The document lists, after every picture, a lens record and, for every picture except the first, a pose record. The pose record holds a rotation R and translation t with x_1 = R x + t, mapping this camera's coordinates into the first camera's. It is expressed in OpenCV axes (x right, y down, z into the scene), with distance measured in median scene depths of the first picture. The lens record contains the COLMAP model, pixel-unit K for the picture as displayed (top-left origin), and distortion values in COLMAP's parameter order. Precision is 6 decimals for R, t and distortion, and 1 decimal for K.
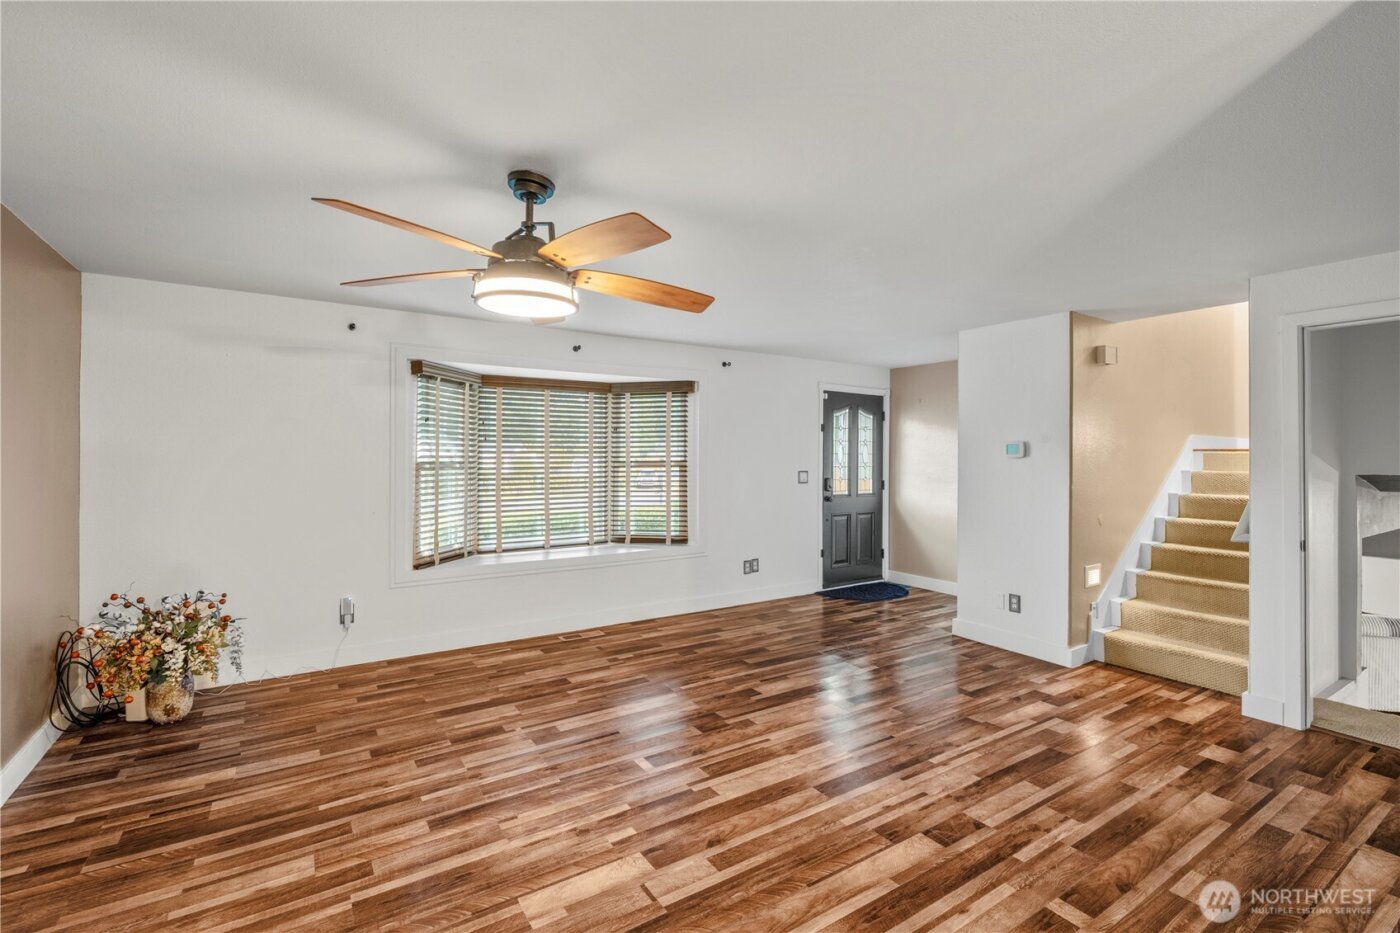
lens RADIAL K [[635.2, 0, 706.3], [0, 635.2, 459.3], [0, 0, 1]] dist [-0.005805, 0.002643]
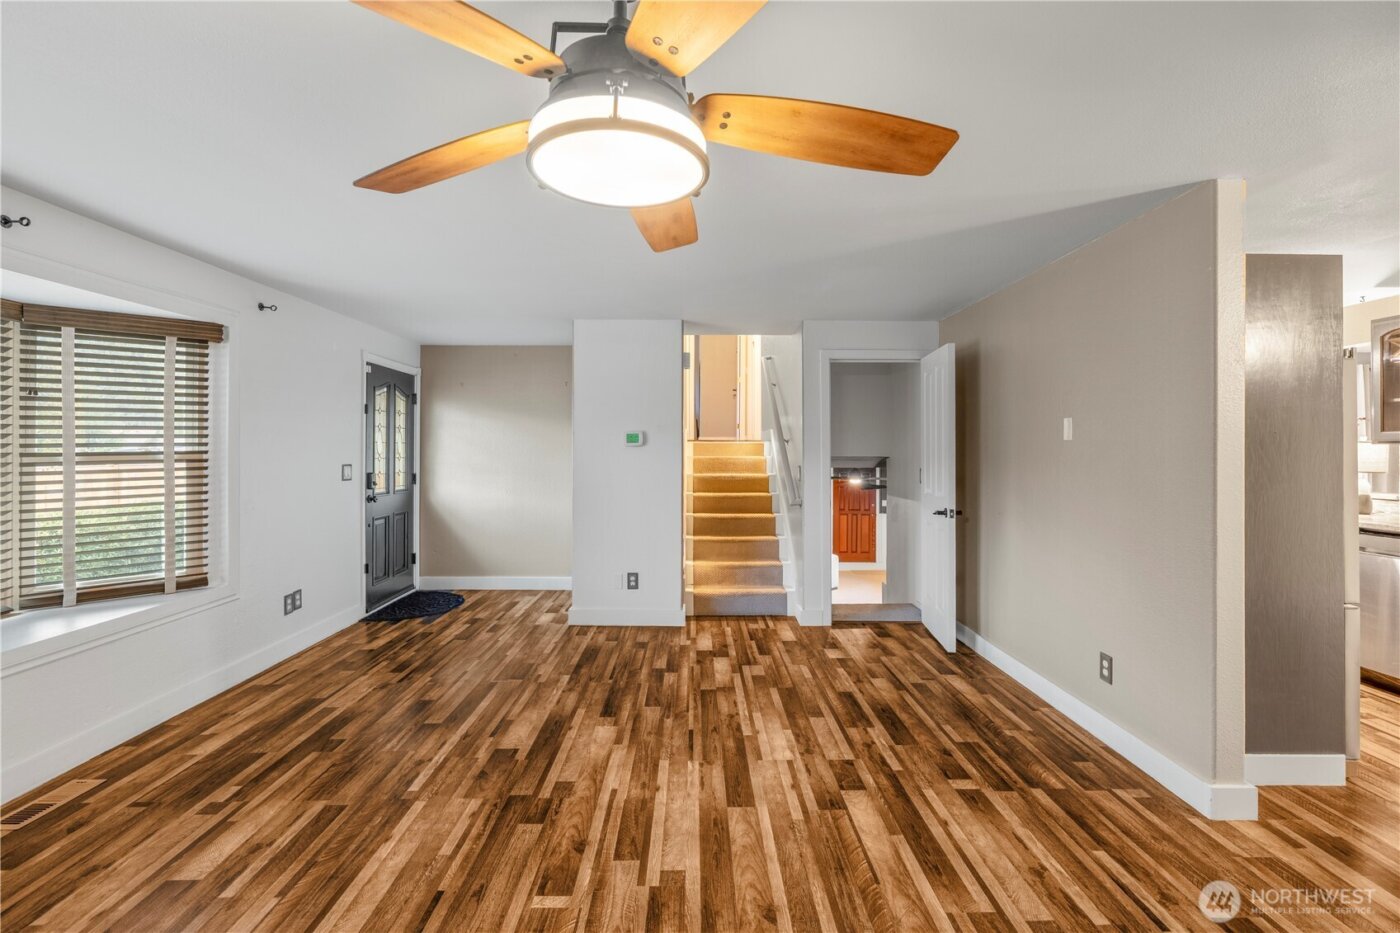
lens RADIAL K [[635.2, 0, 706.9], [0, 635.2, 447.3], [0, 0, 1]] dist [-0.005805, 0.002643]
pose [[0.534607, -0.000895, 0.845101, -0.434108], [0.005487, 0.999982, -0.002413, 0.003756], [-0.845083, 0.005927, 0.534602, 0.380671]]
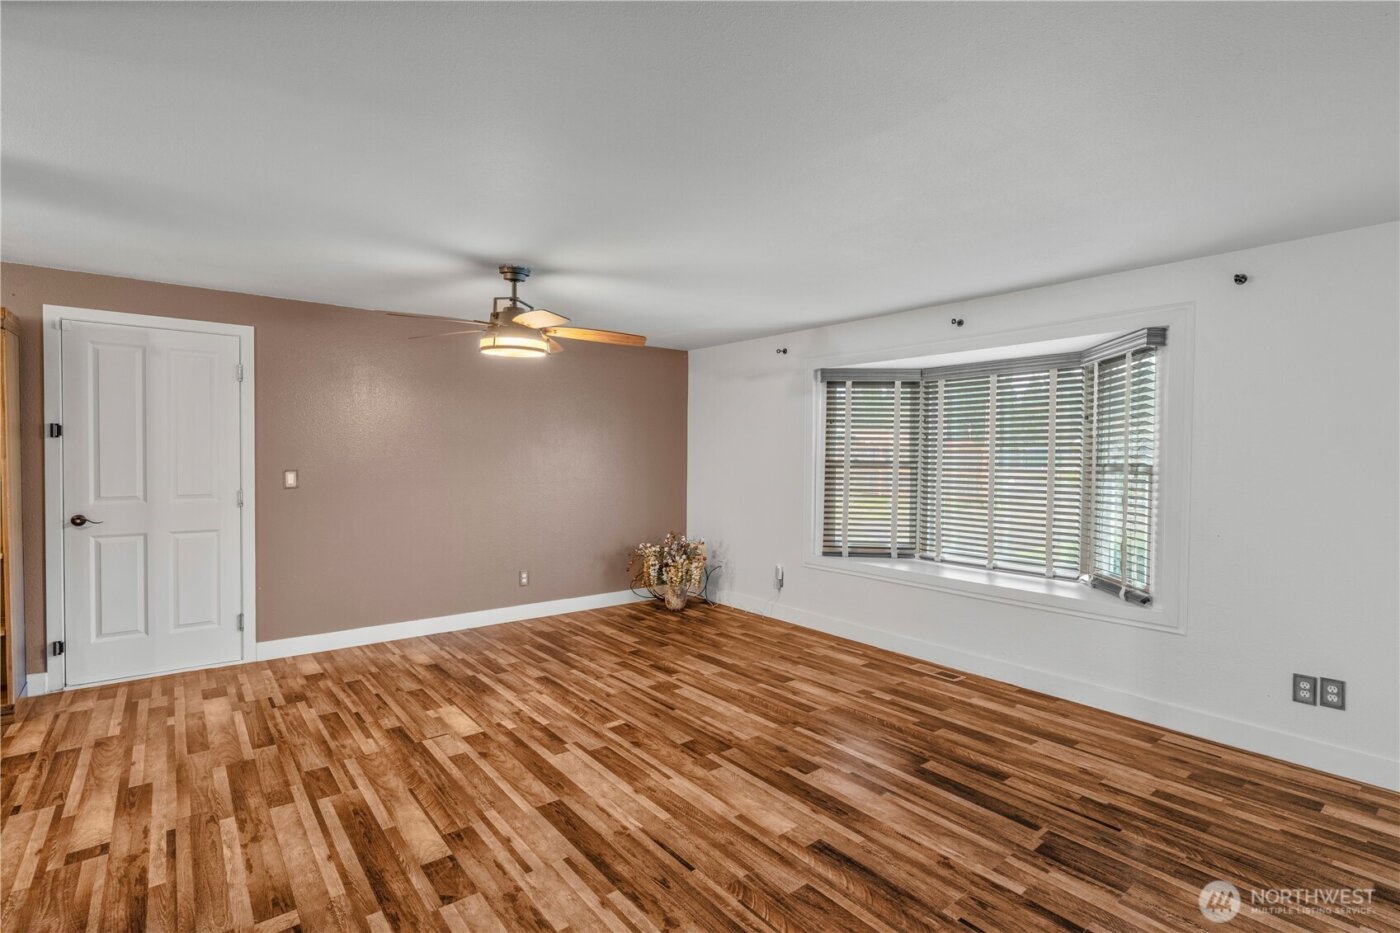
lens RADIAL K [[673.4, 0, 695.5], [0, 673.4, 469.6], [0, 0, 1]] dist [-0.002409, 0.000480]
pose [[0.080027, 0.017005, -0.996648, 0.828869], [-0.015014, 0.999762, 0.015852, 0.006553], [0.996680, 0.013695, 0.080264, 0.788529]]
